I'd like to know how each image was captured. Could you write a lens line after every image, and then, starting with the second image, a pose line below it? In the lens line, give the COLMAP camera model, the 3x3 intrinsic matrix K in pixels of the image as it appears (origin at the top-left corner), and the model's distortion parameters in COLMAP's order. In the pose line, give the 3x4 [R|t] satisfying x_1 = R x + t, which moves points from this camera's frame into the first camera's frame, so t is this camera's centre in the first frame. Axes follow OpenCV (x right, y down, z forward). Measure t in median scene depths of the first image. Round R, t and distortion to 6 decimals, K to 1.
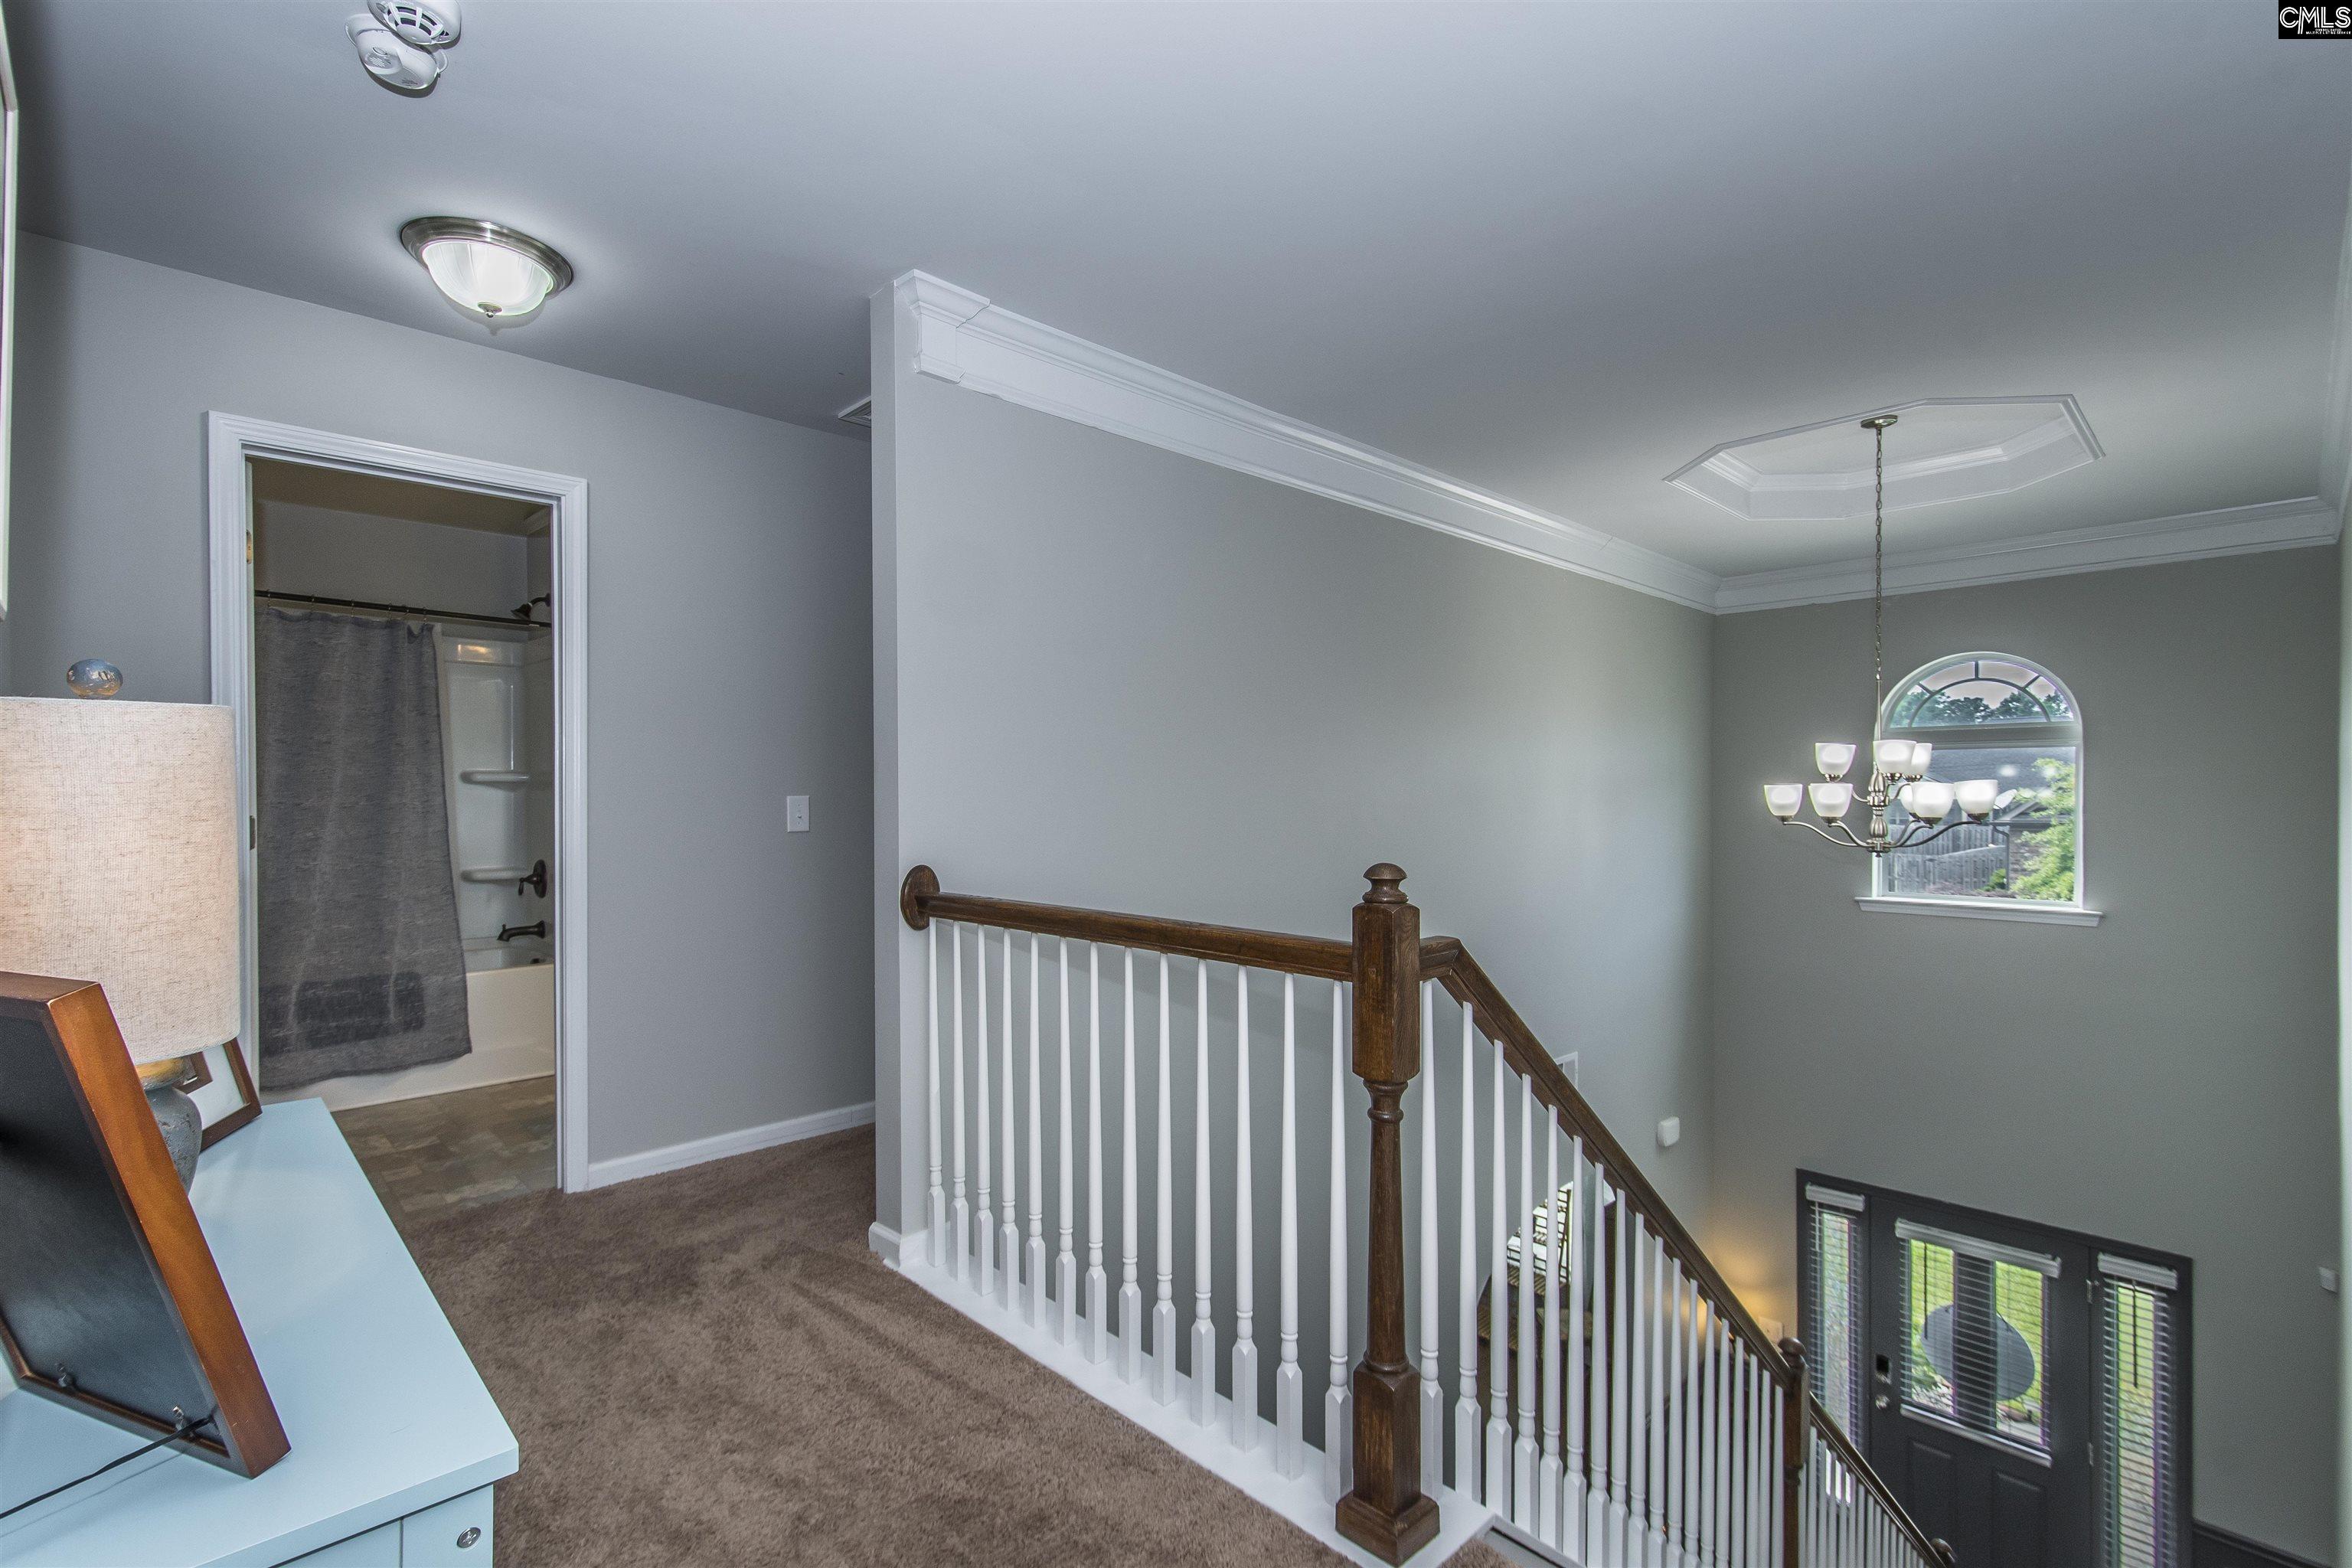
lens RADIAL K [[1062.4, 0, 1146.7], [0, 1062.4, 796.5], [0, 0, 1]] dist [0.005059, 0.000453]
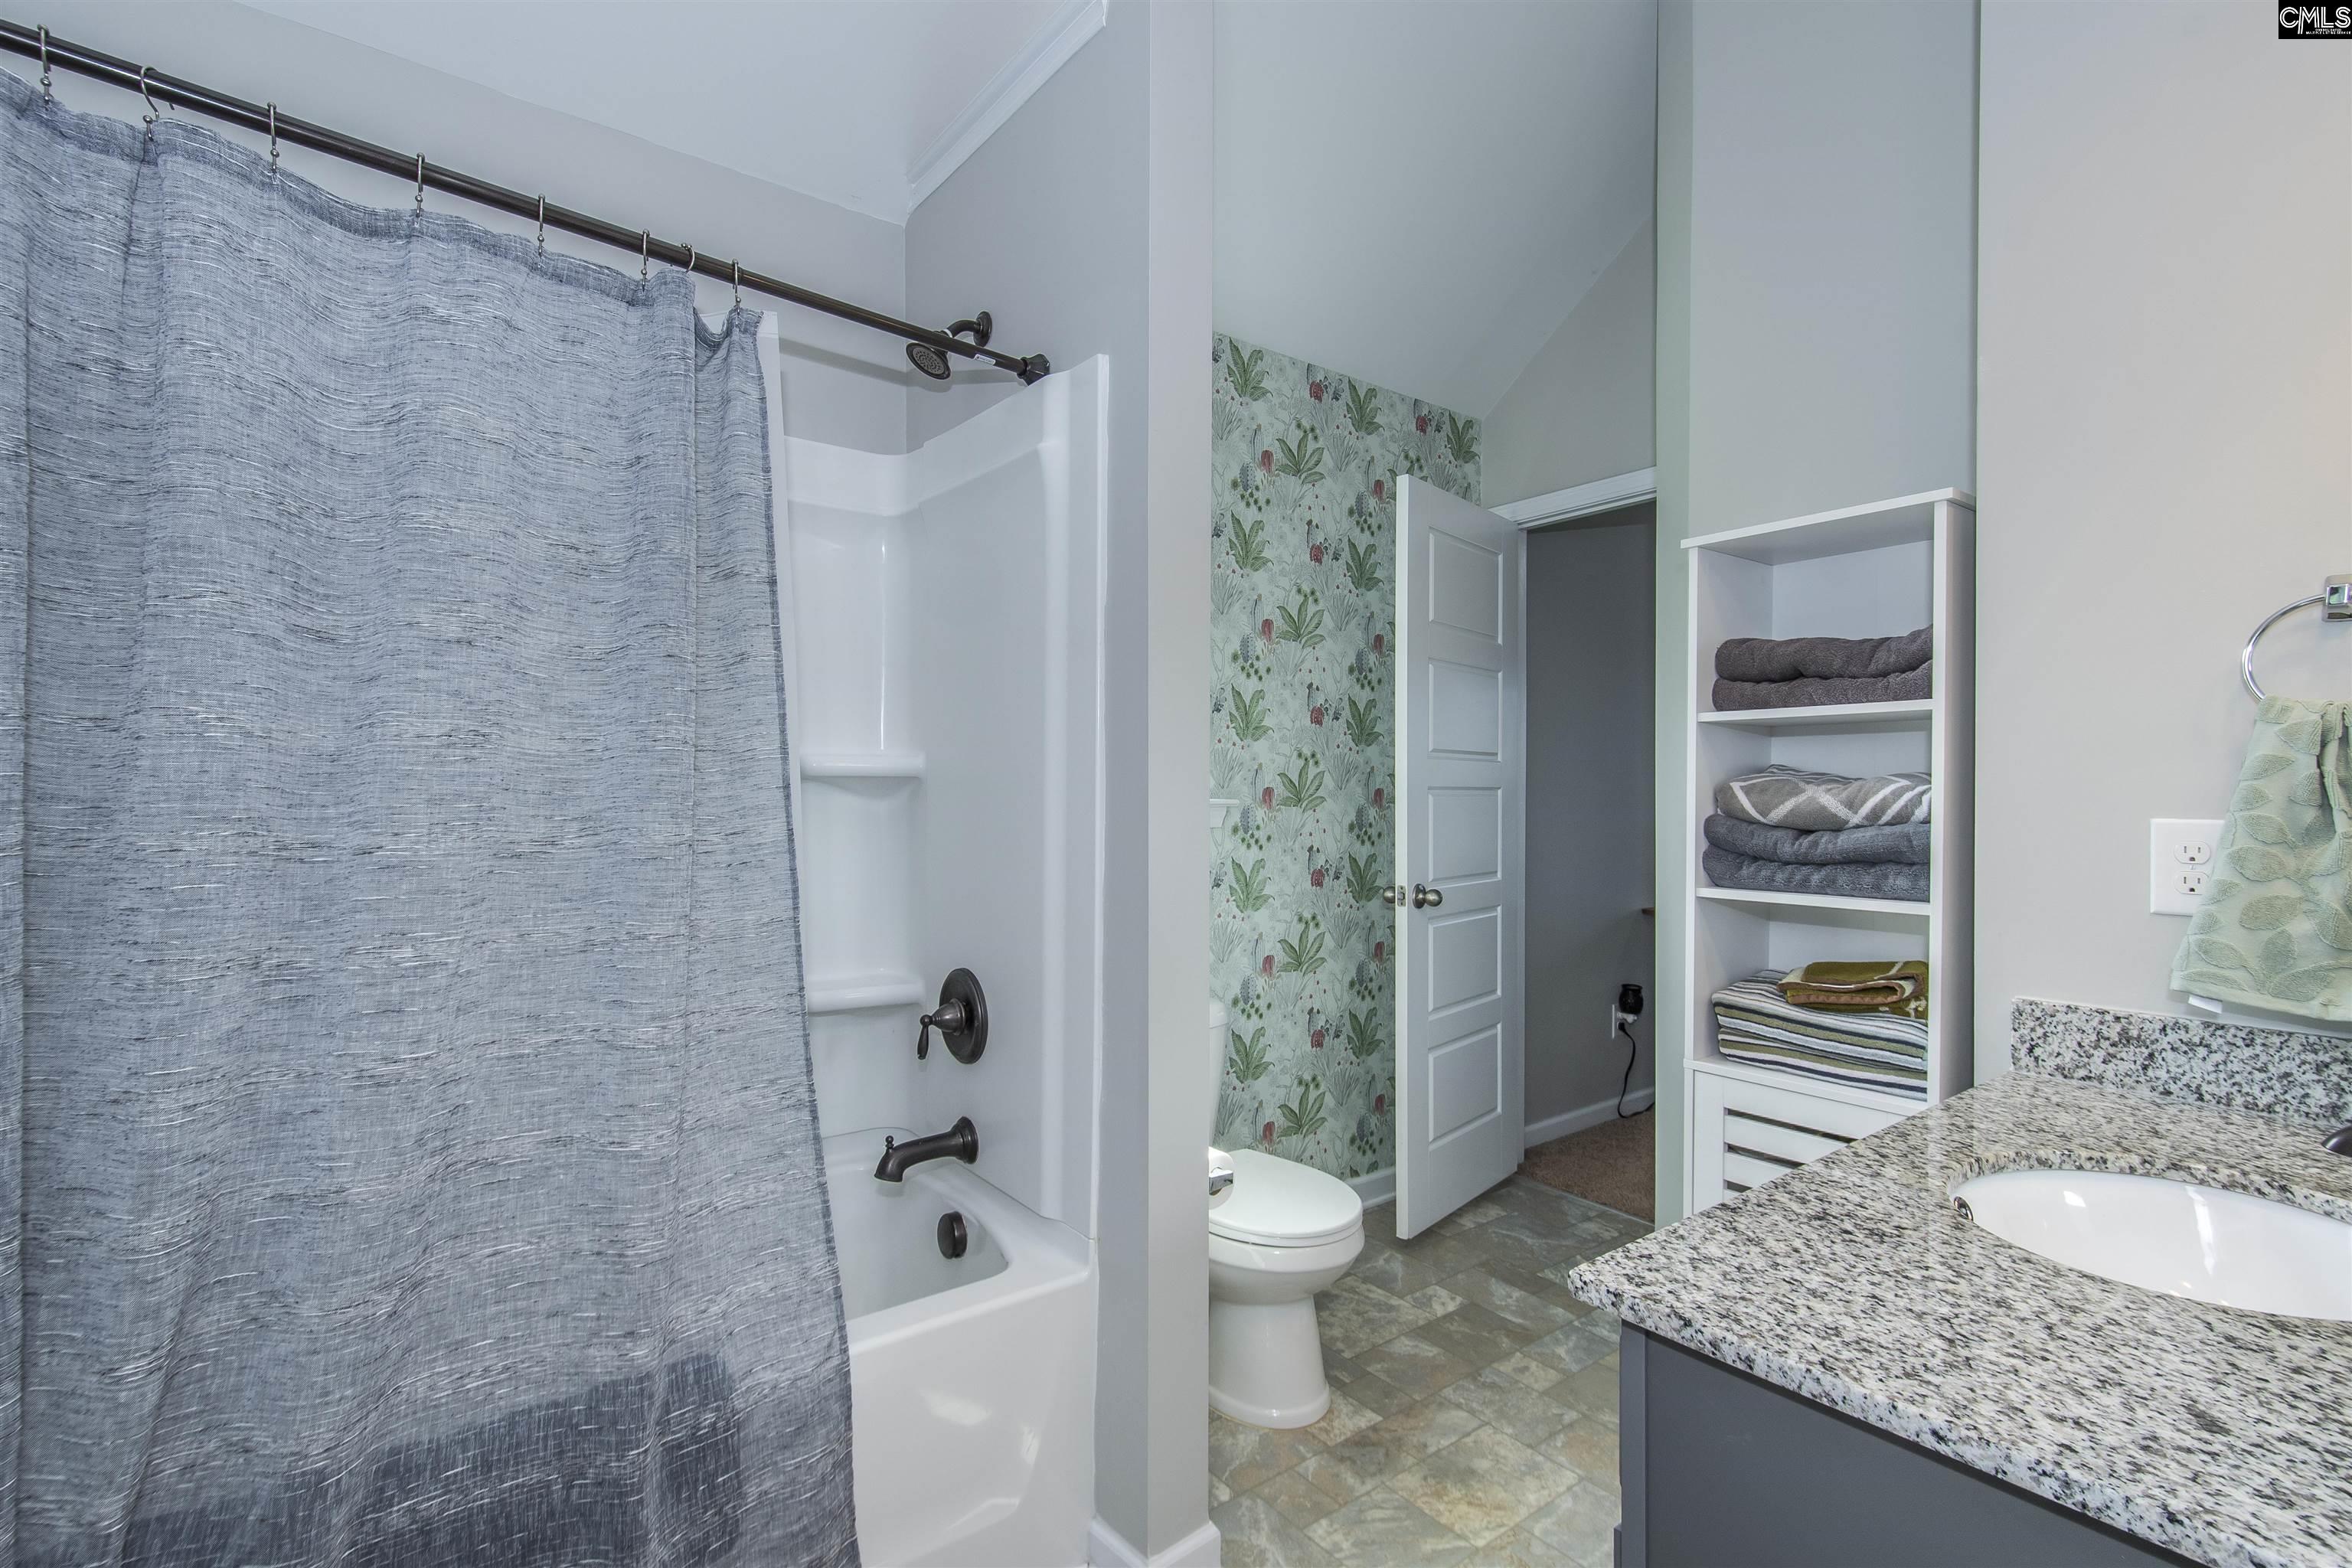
lens RADIAL K [[1062.4, 0, 1146.7], [0, 1062.4, 796.5], [0, 0, 1]] dist [0.005059, 0.000453]
pose [[0.991664, 0.003326, -0.128807, -0.505332], [-0.003748, 0.999988, -0.003033, -0.006355], [0.128795, 0.003490, 0.991665, 0.682446]]
